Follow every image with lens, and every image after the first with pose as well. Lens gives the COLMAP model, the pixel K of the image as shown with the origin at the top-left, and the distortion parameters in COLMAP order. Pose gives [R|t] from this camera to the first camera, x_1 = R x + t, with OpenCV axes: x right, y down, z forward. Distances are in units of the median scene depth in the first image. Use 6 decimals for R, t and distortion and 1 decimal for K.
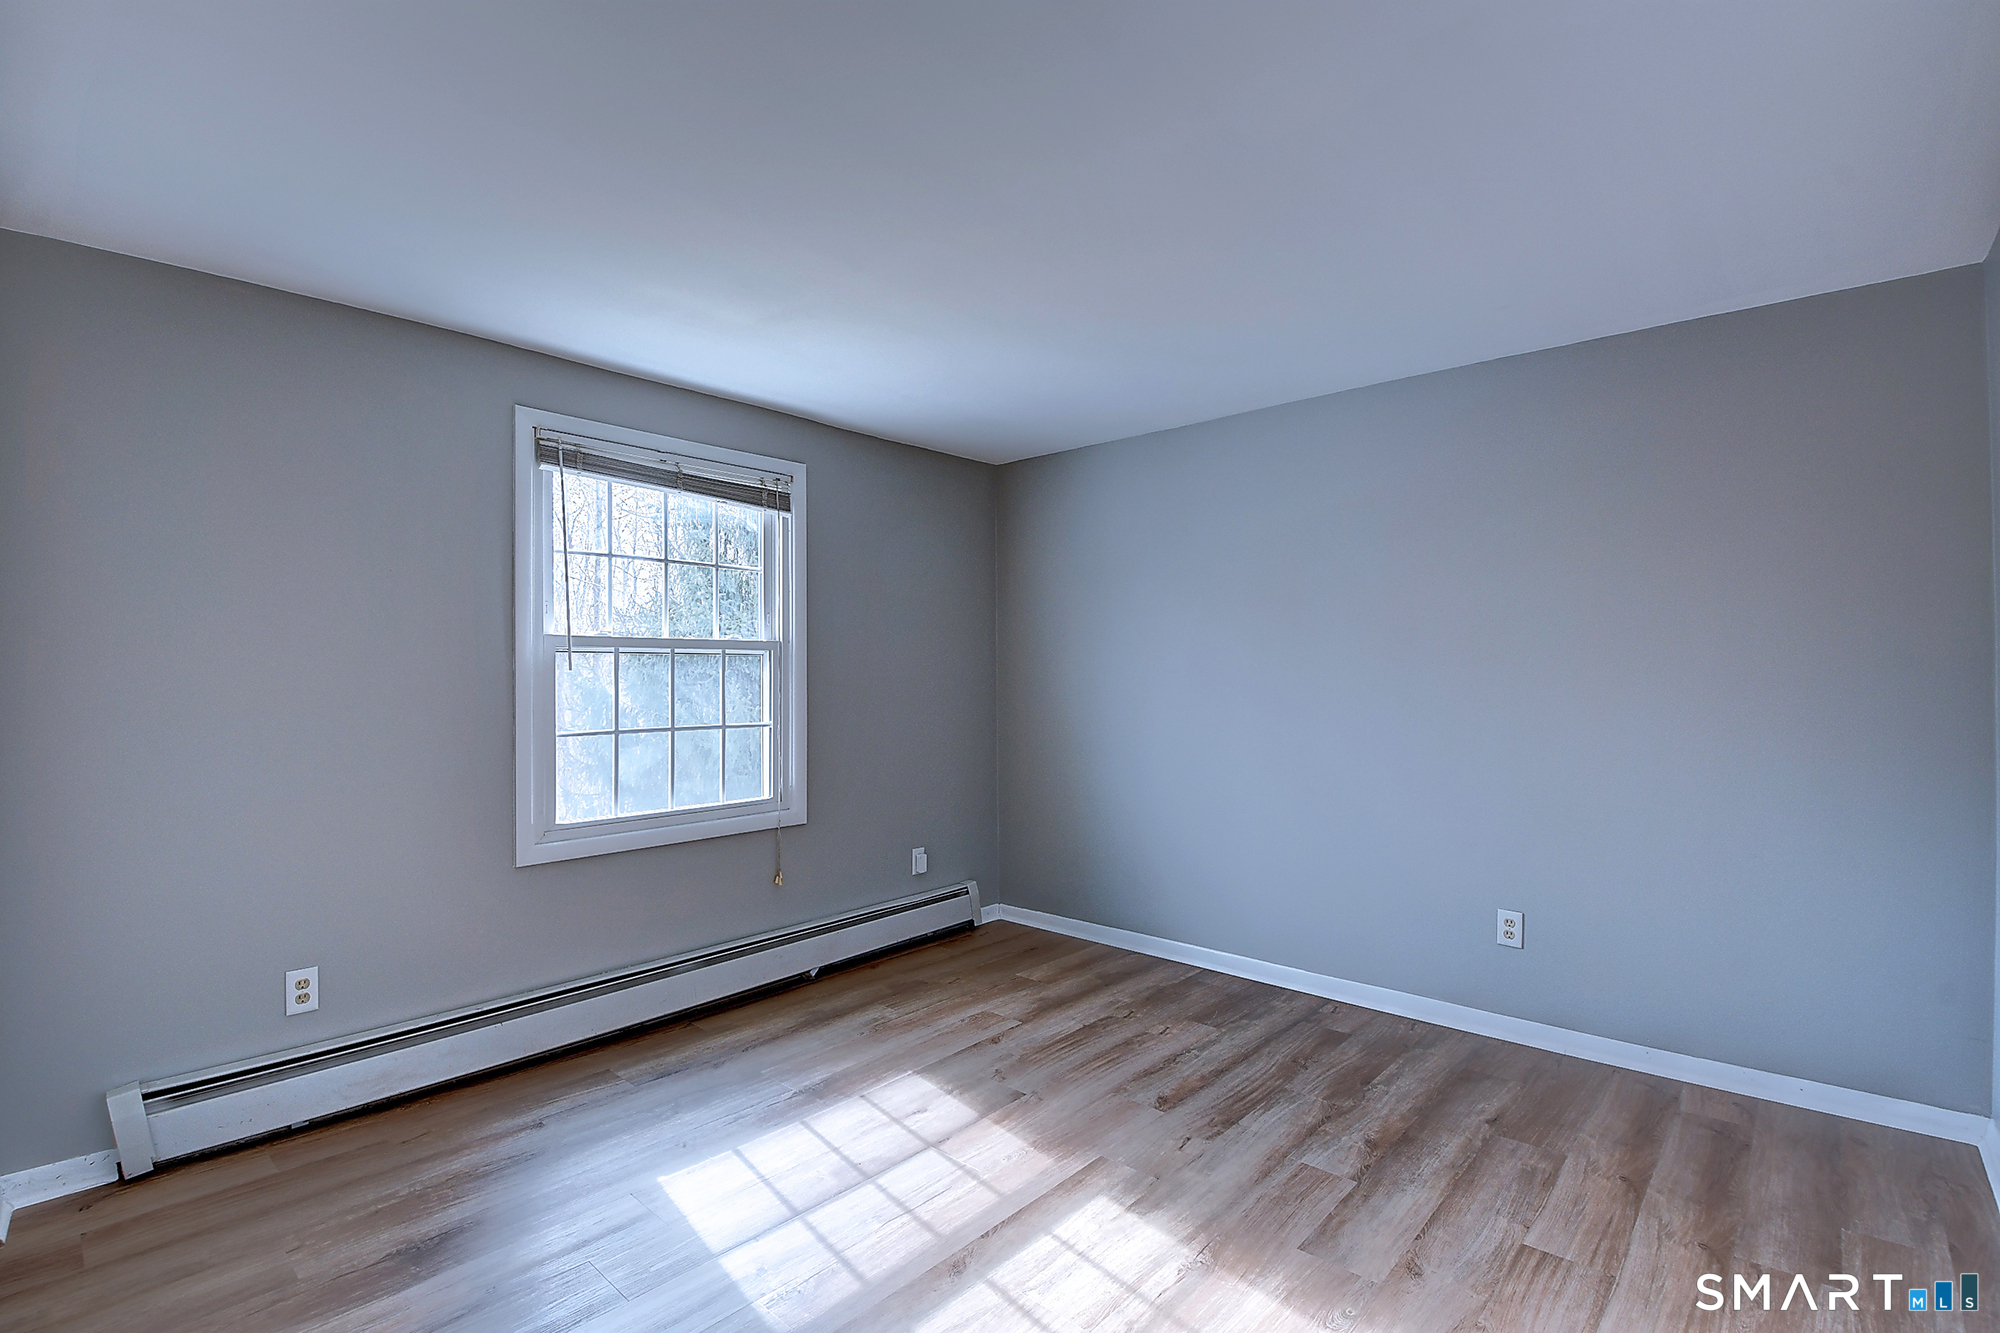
lens RADIAL K [[909.6, 0, 978.3], [0, 909.6, 664.0], [0, 0, 1]] dist [0.016973, -0.026956]
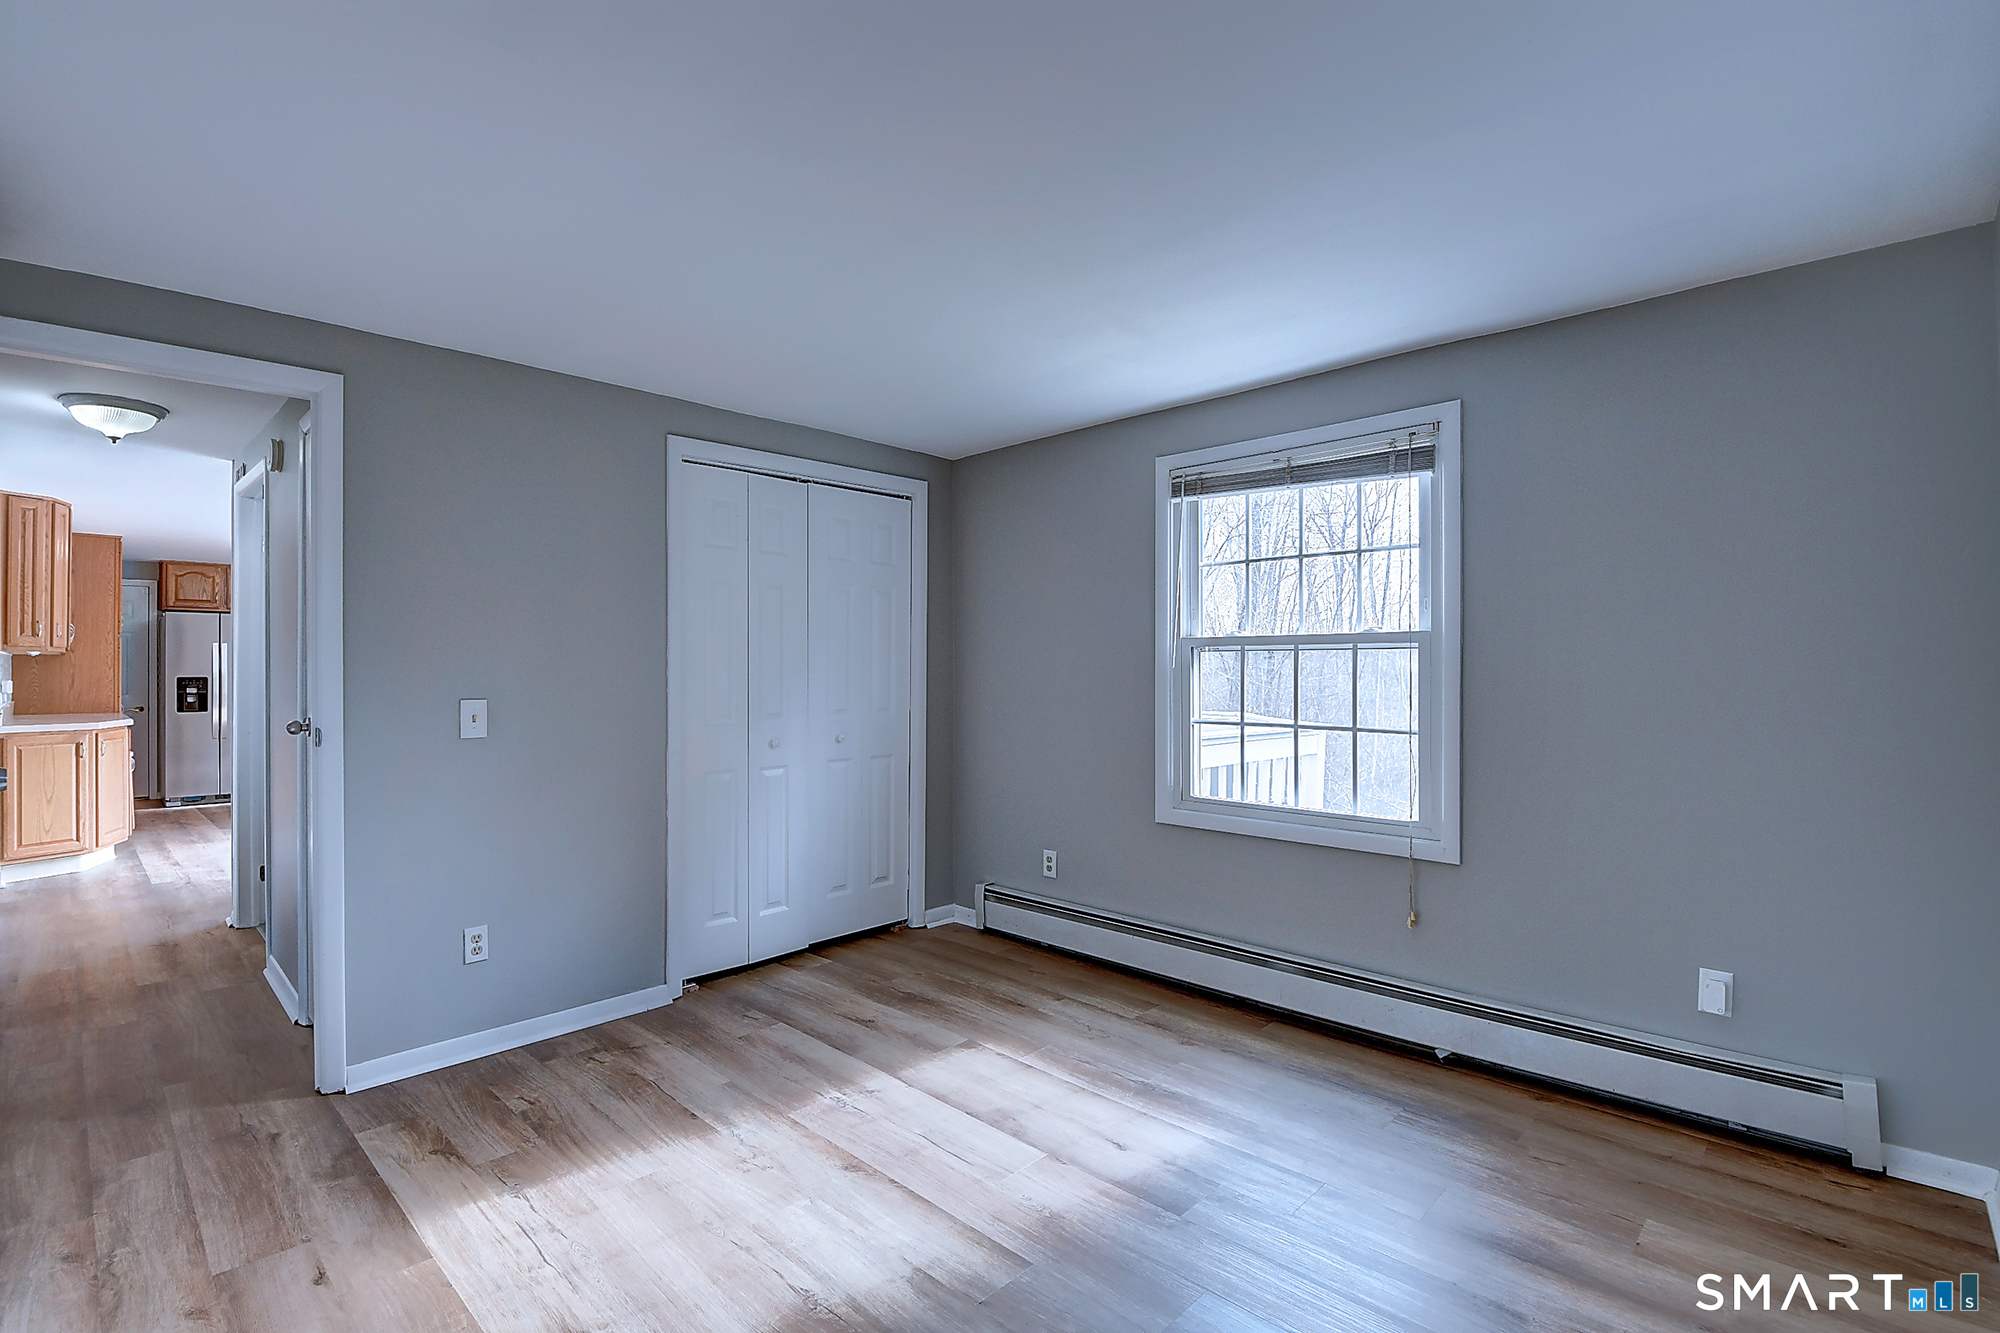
lens RADIAL K [[909.6, 0, 978.3], [0, 909.6, 664.0], [0, 0, 1]] dist [0.016973, -0.026956]
pose [[-0.029913, -0.000525, -0.999552, 0.692014], [0.013887, 0.999903, -0.000941, -0.000487], [0.999456, -0.013909, -0.029903, 0.711485]]
